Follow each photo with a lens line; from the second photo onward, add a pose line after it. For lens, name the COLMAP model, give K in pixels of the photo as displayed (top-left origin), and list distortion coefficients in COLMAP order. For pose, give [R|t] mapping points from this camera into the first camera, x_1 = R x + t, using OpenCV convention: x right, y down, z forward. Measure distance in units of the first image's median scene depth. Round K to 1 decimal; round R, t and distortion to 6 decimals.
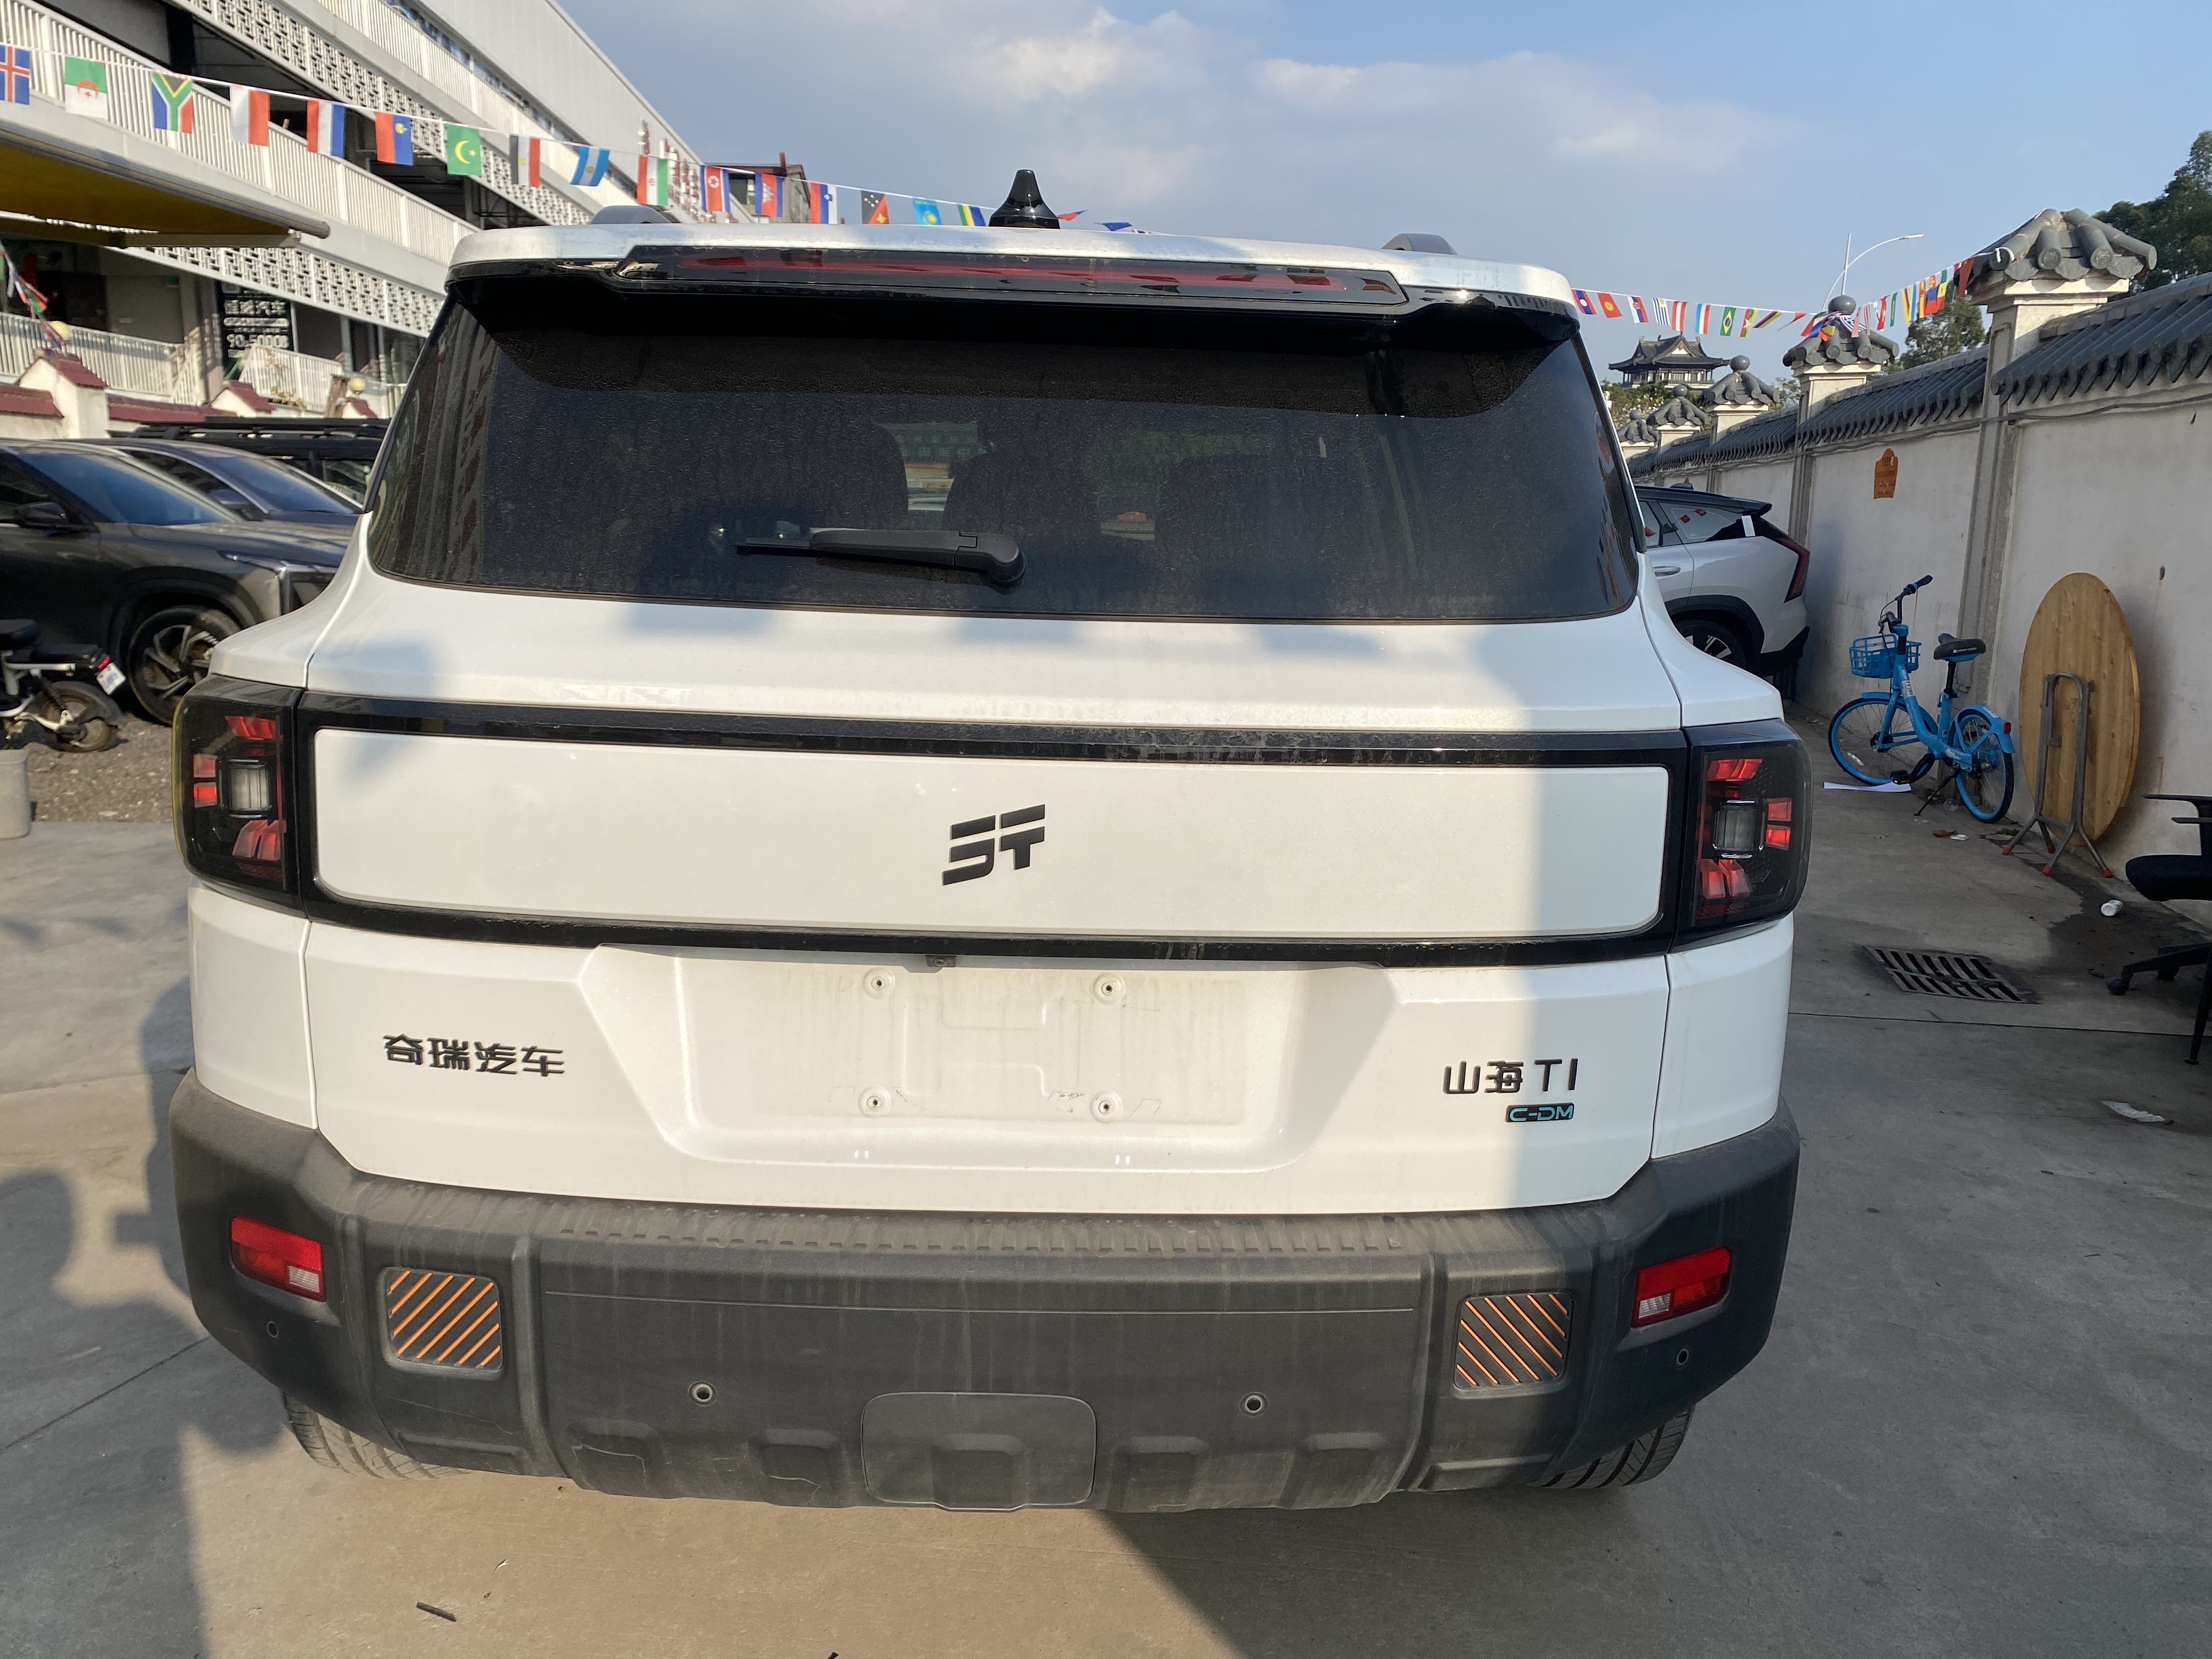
lens RADIAL K [[1676.6, 0, 1106.0], [0, 1676.6, 829.5], [0, 0, 1]] dist [0.014669, -0.003796]
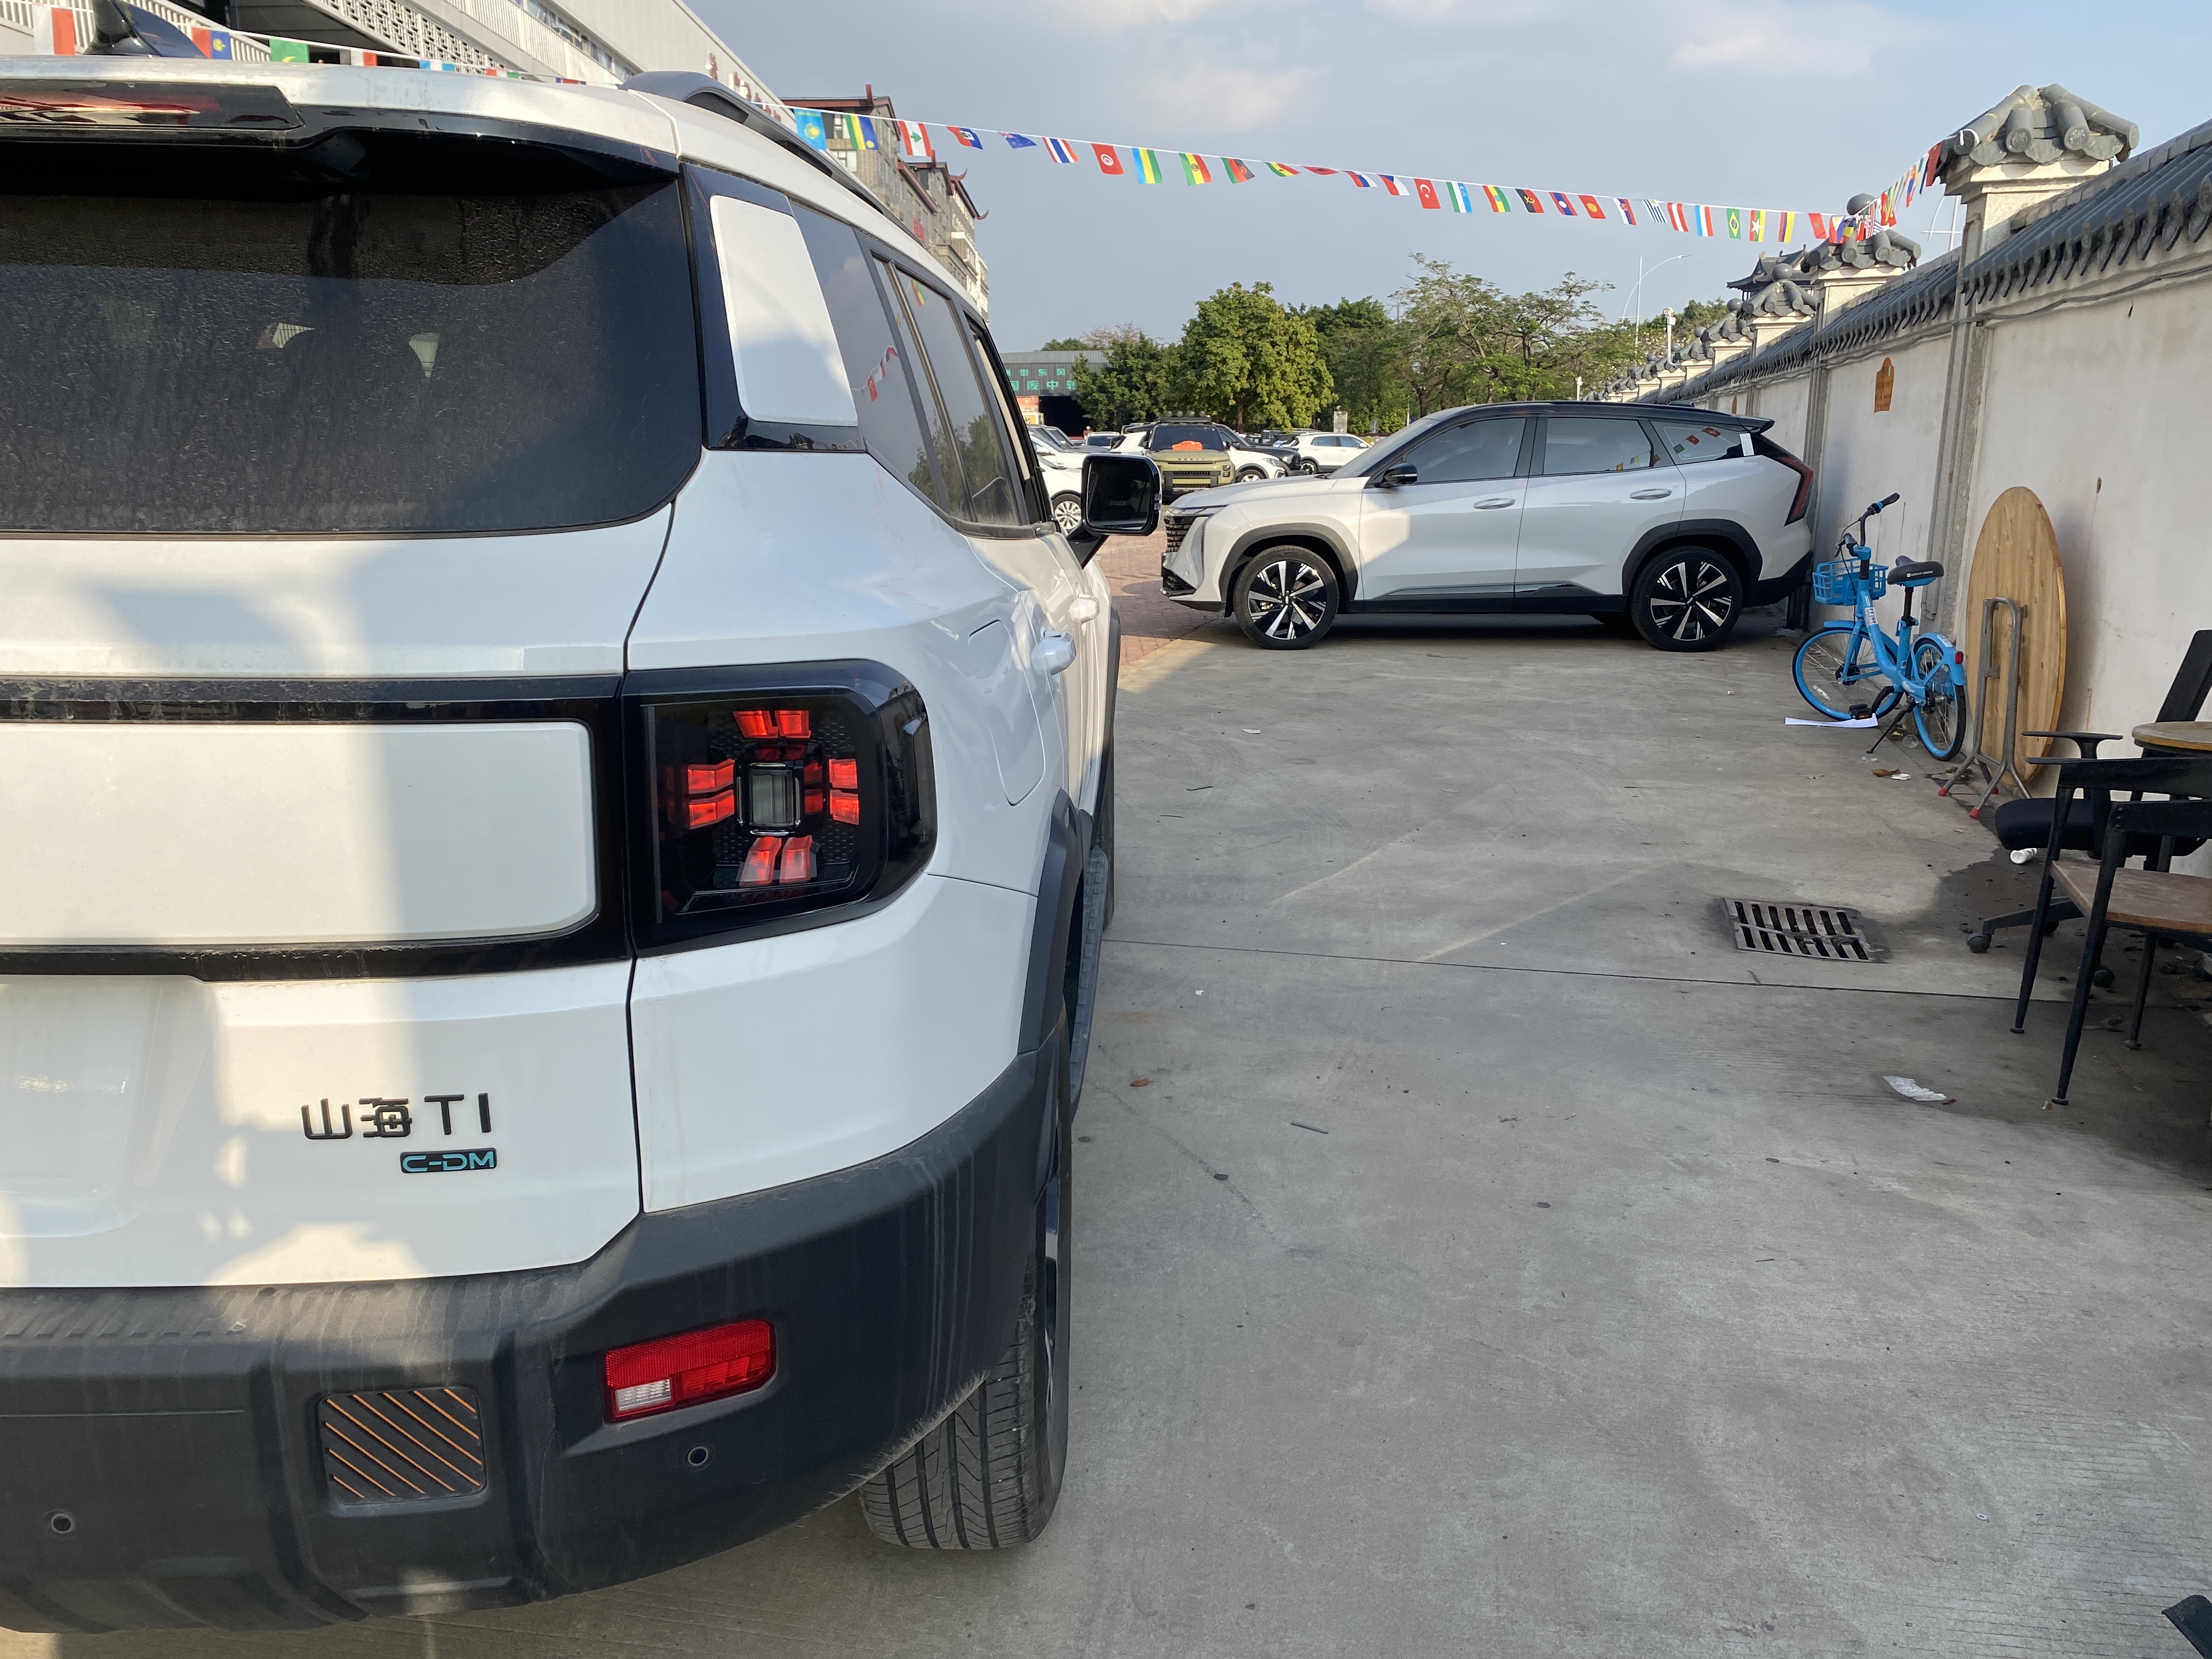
lens RADIAL K [[1664.2, 0, 1155.4], [0, 1664.2, 833.4], [0, 0, 1]] dist [0.037072, -0.035999]
pose [[0.998408, -0.004565, -0.056215, 0.206123], [0.006777, 0.999208, 0.039214, -0.004423], [0.055992, -0.039533, 0.997648, 0.077019]]
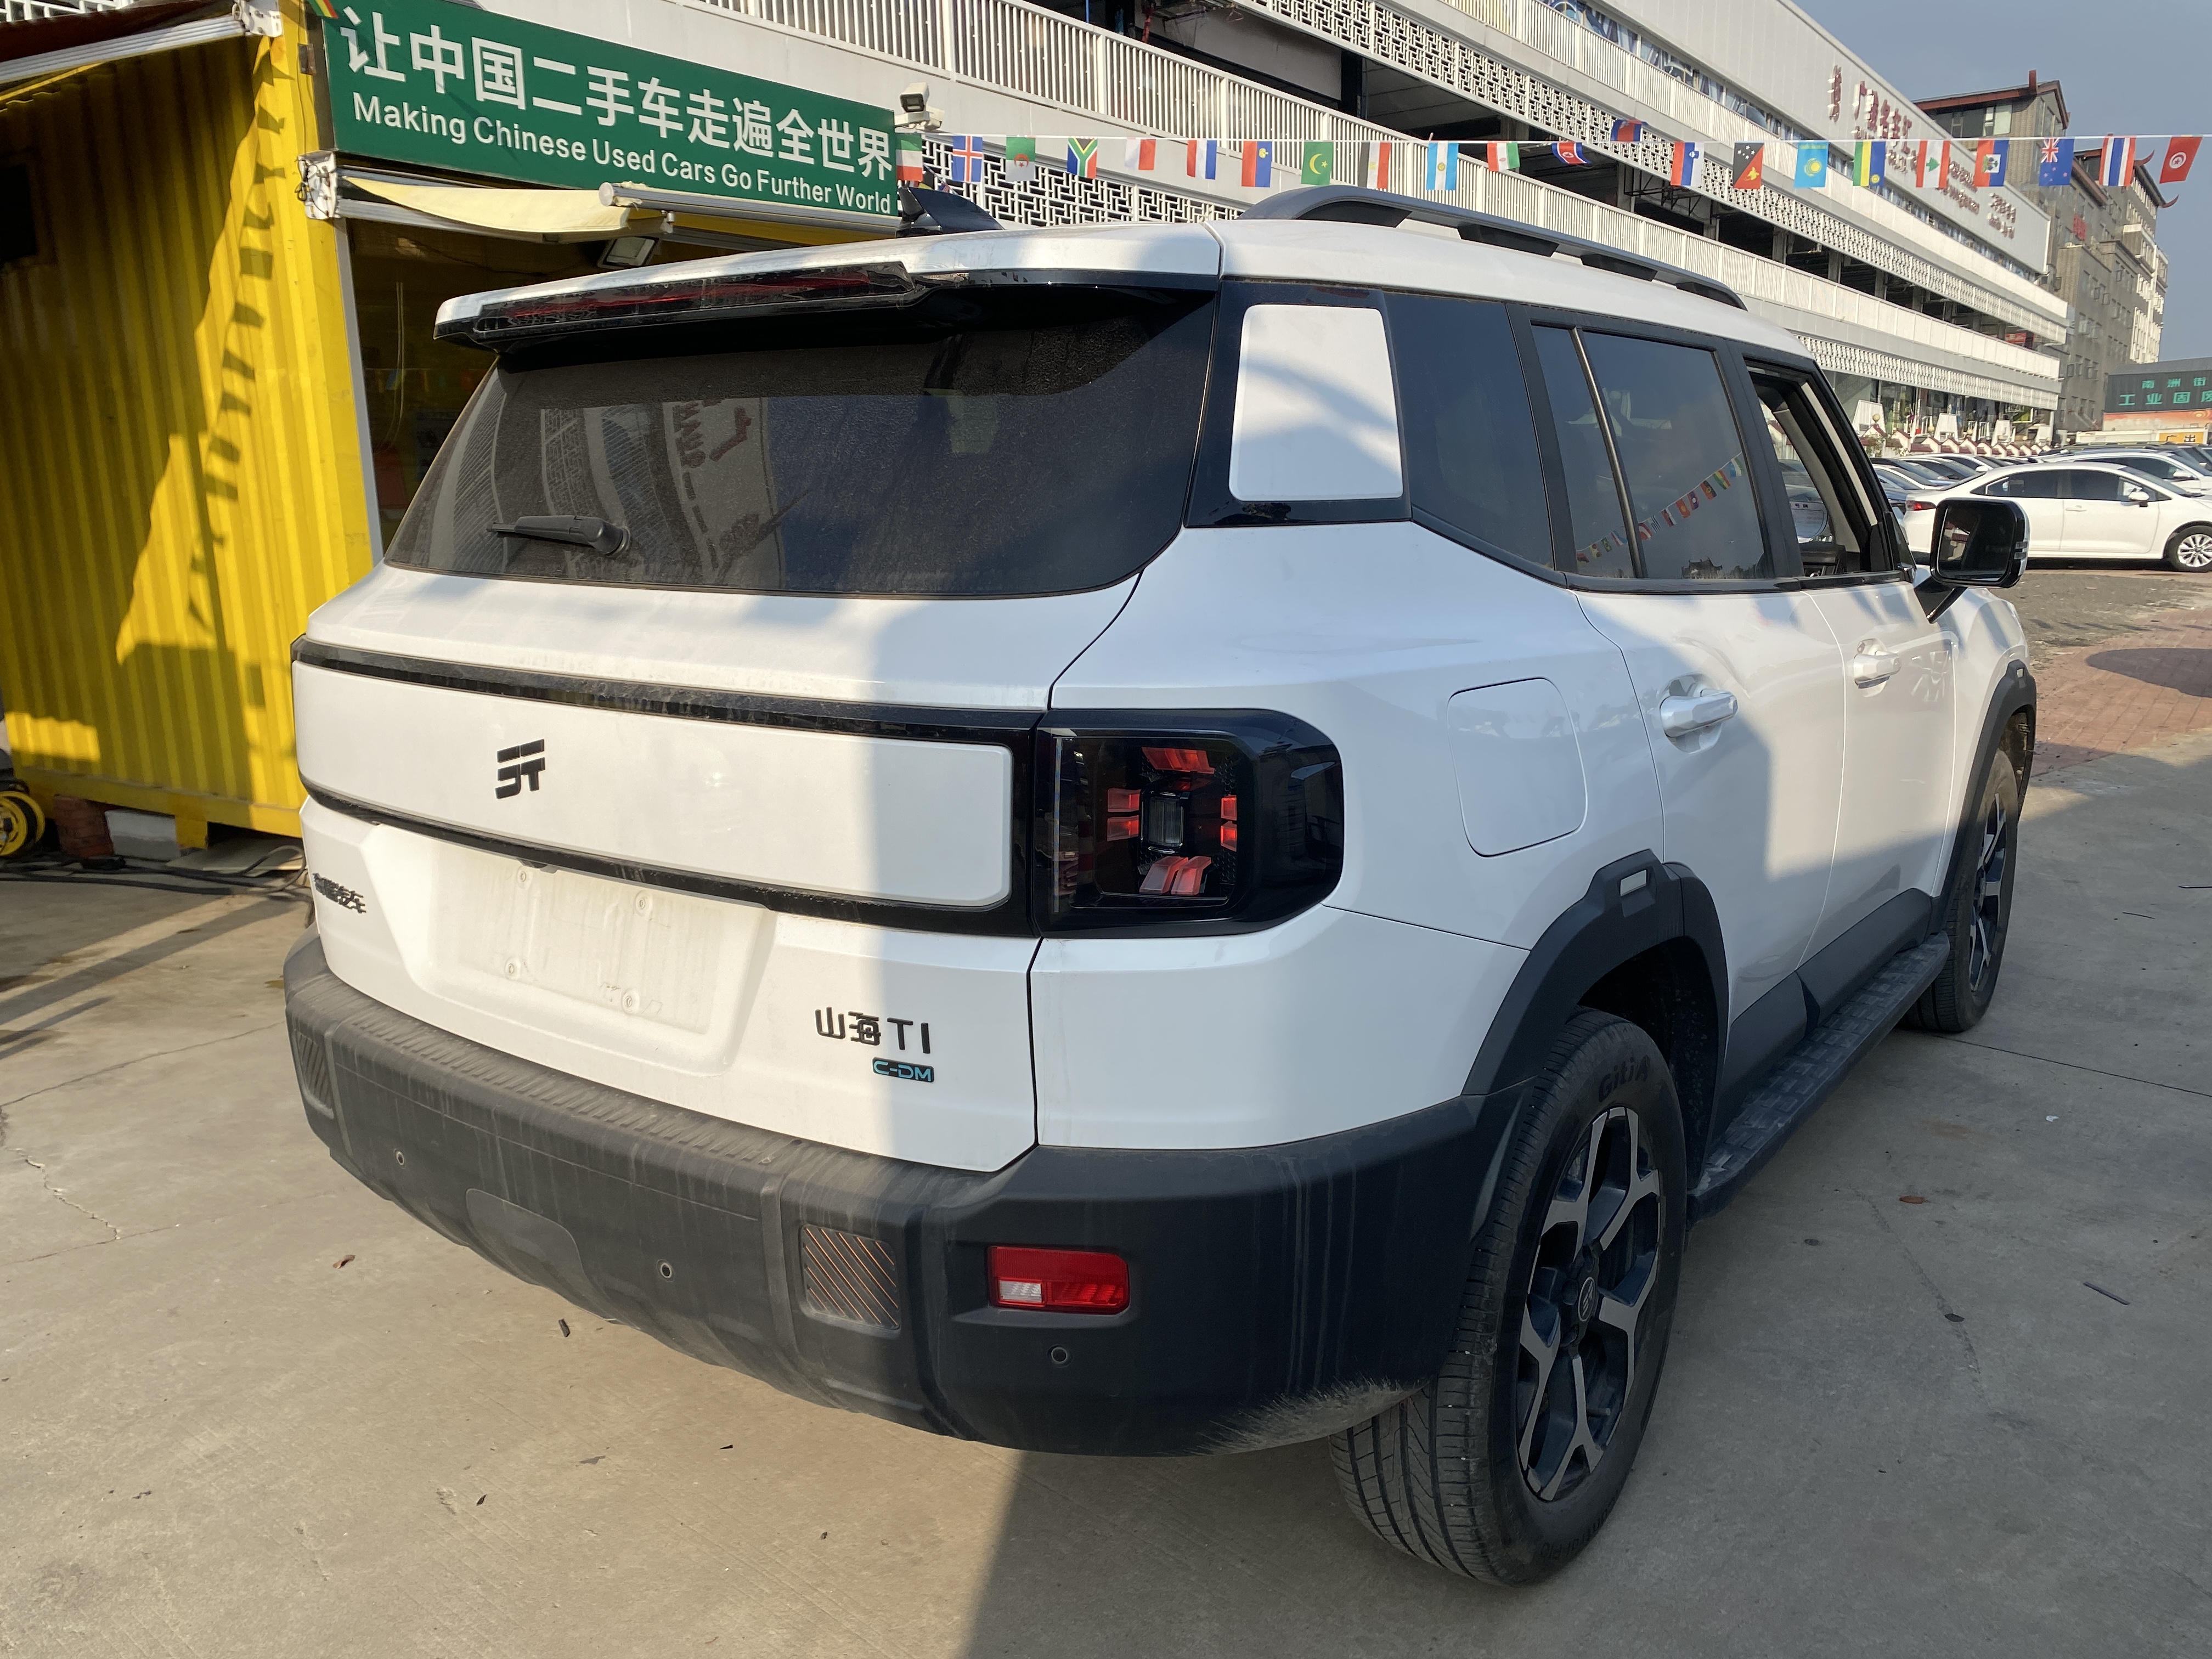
lens RADIAL K [[1677.8, 0, 1106.2], [0, 1677.8, 851.6], [0, 0, 1]] dist [0.070272, -0.112286]
pose [[0.790991, 0.101714, -0.603314, 0.315763], [-0.087662, 0.994751, 0.052776, -0.010498], [0.605516, 0.011143, 0.795755, 0.079318]]
